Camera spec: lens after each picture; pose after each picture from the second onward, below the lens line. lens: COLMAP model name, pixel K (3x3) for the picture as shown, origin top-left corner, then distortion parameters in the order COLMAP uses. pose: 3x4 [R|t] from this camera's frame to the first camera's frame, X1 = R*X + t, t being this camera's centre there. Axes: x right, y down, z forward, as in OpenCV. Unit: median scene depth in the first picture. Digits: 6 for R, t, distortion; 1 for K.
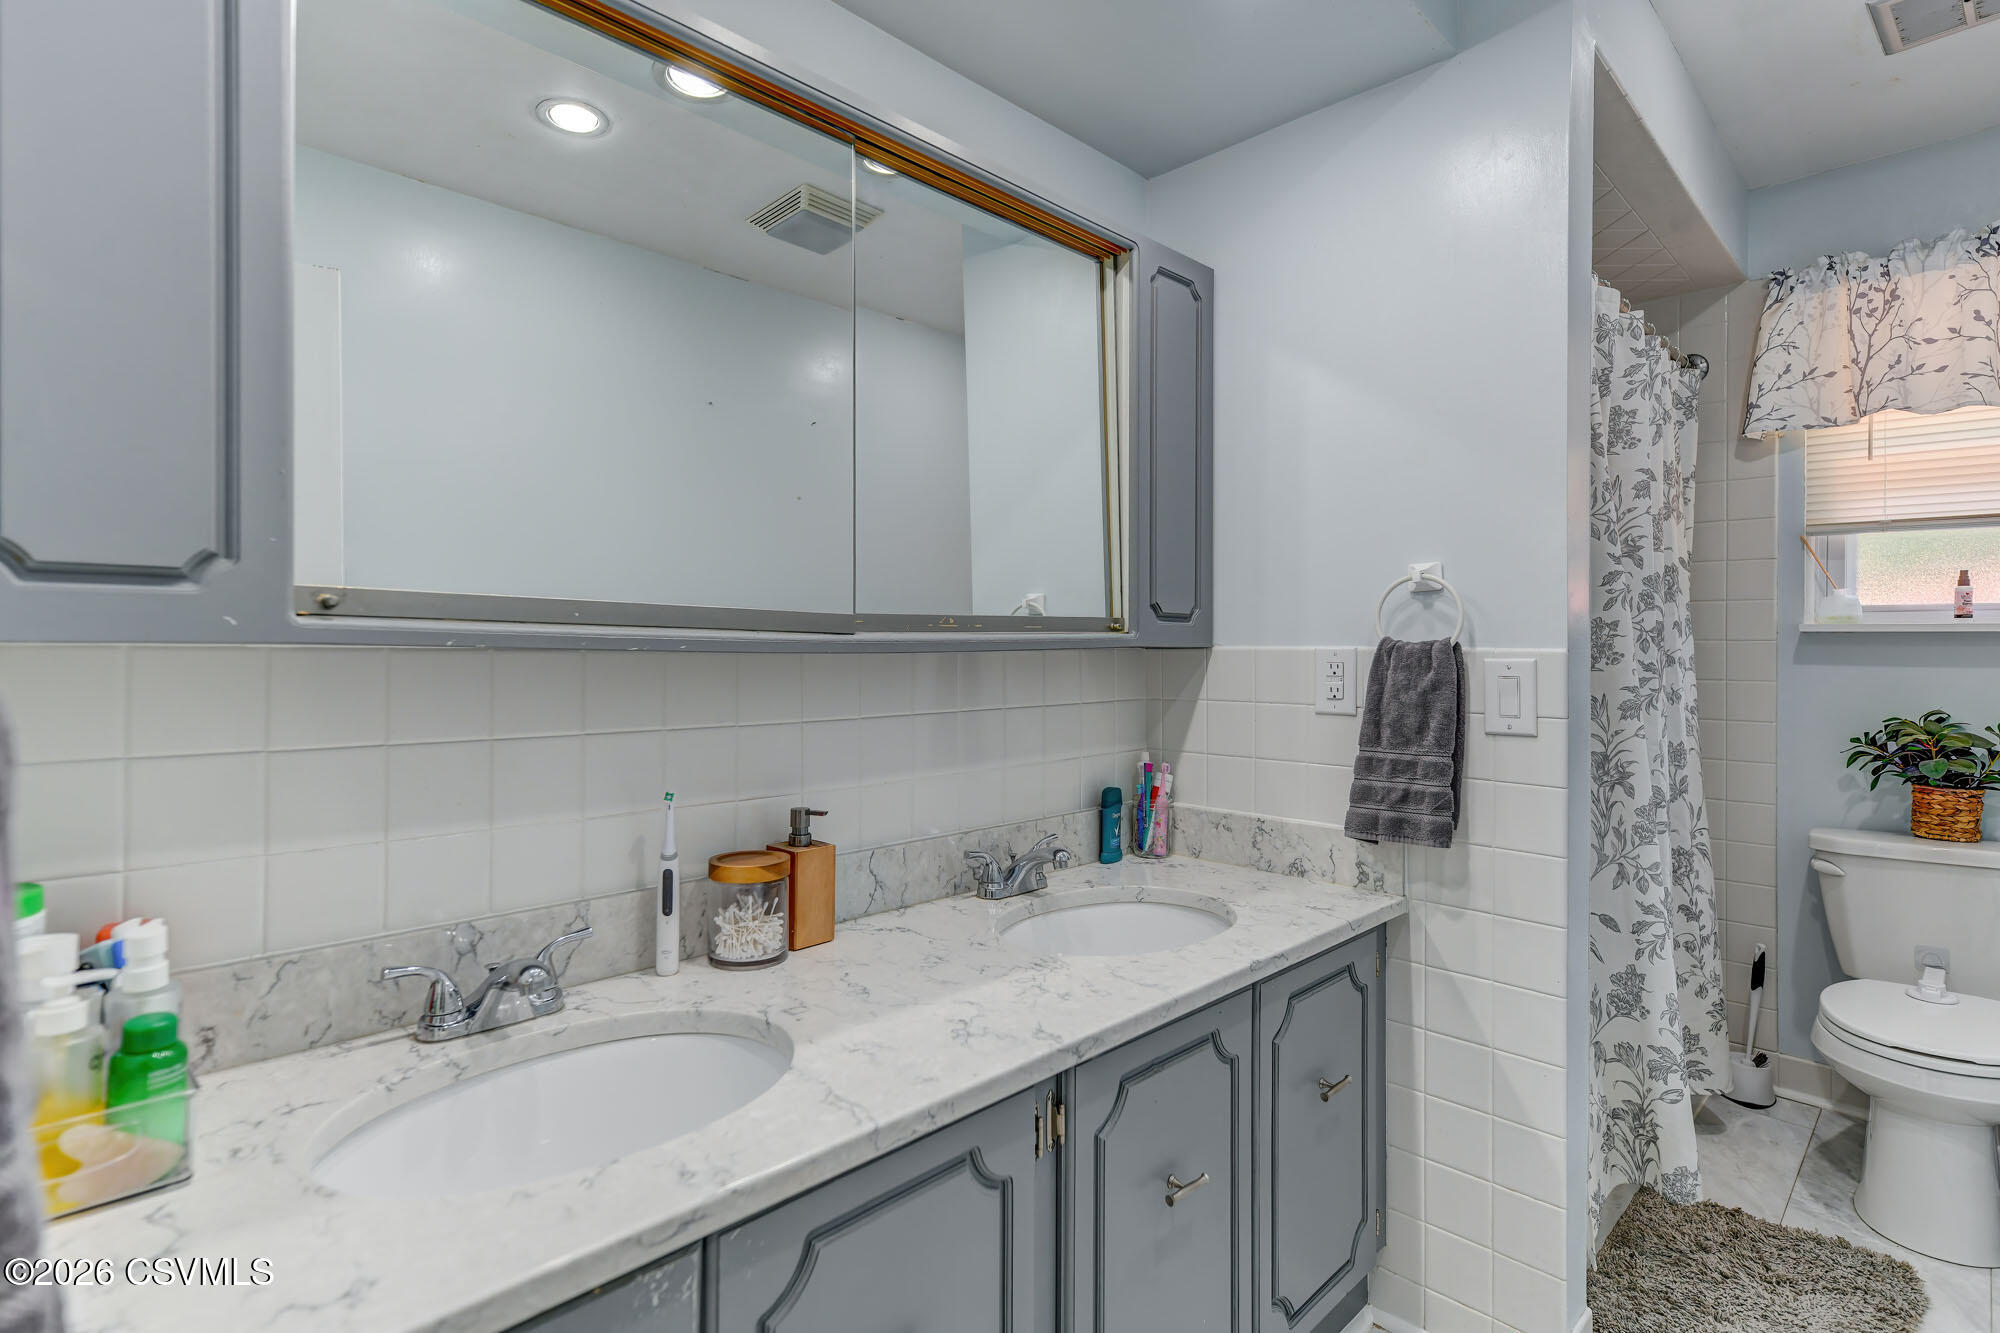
lens RADIAL K [[986.4, 0, 1010.7], [0, 986.4, 647.6], [0, 0, 1]] dist [0.015643, -0.001531]
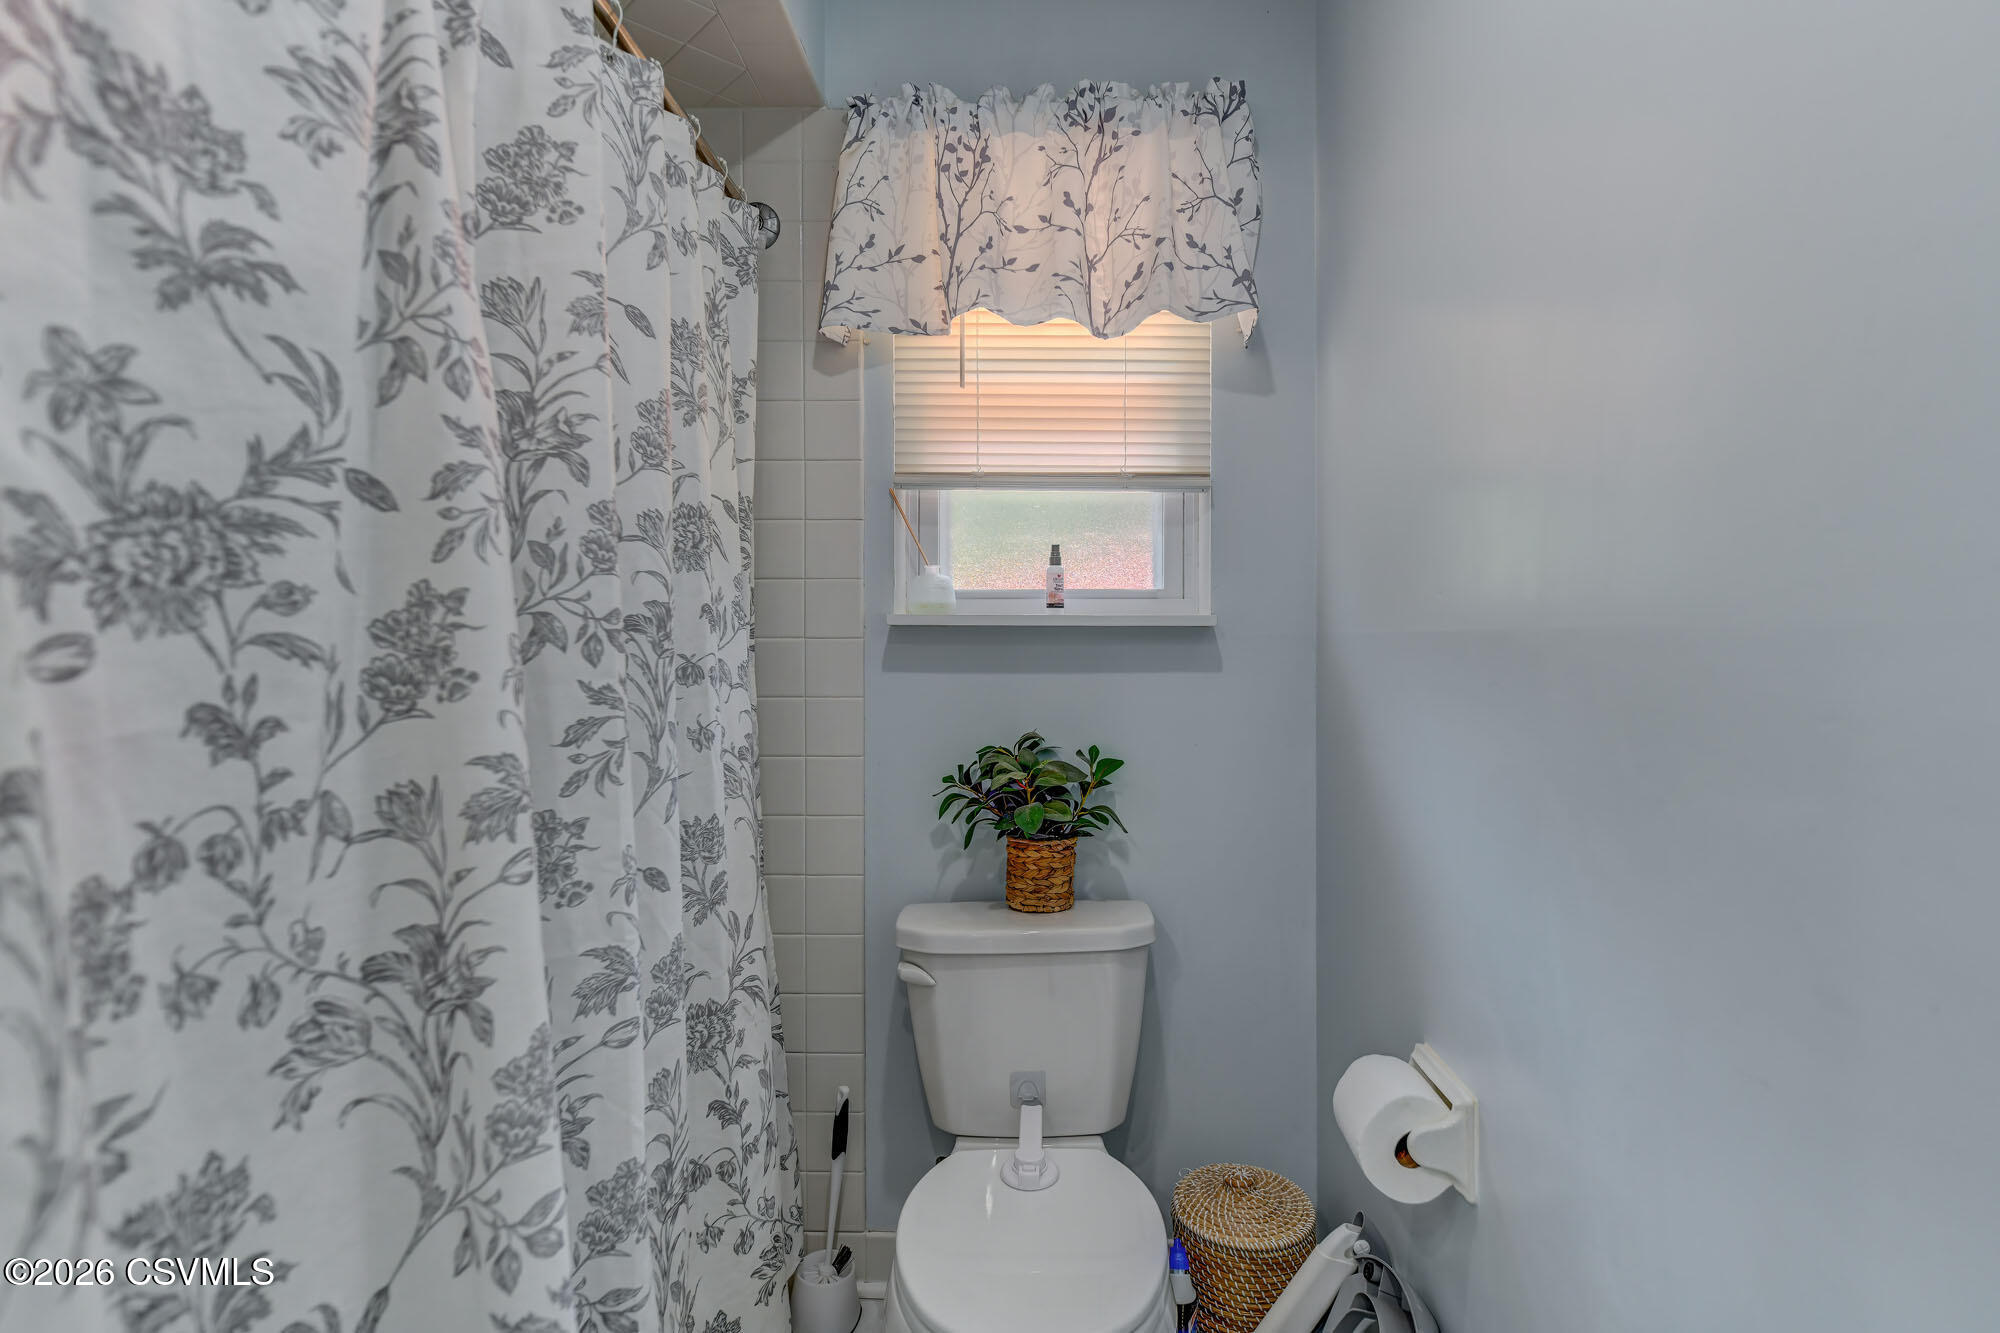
lens RADIAL K [[986.4, 0, 1018.3], [0, 986.4, 644.8], [0, 0, 1]] dist [0.015643, -0.001531]
pose [[0.731152, -0.005430, 0.682192, 0.508181], [0.004340, 0.999985, 0.003308, -0.005302], [-0.682200, 0.000542, 0.731165, 0.567571]]
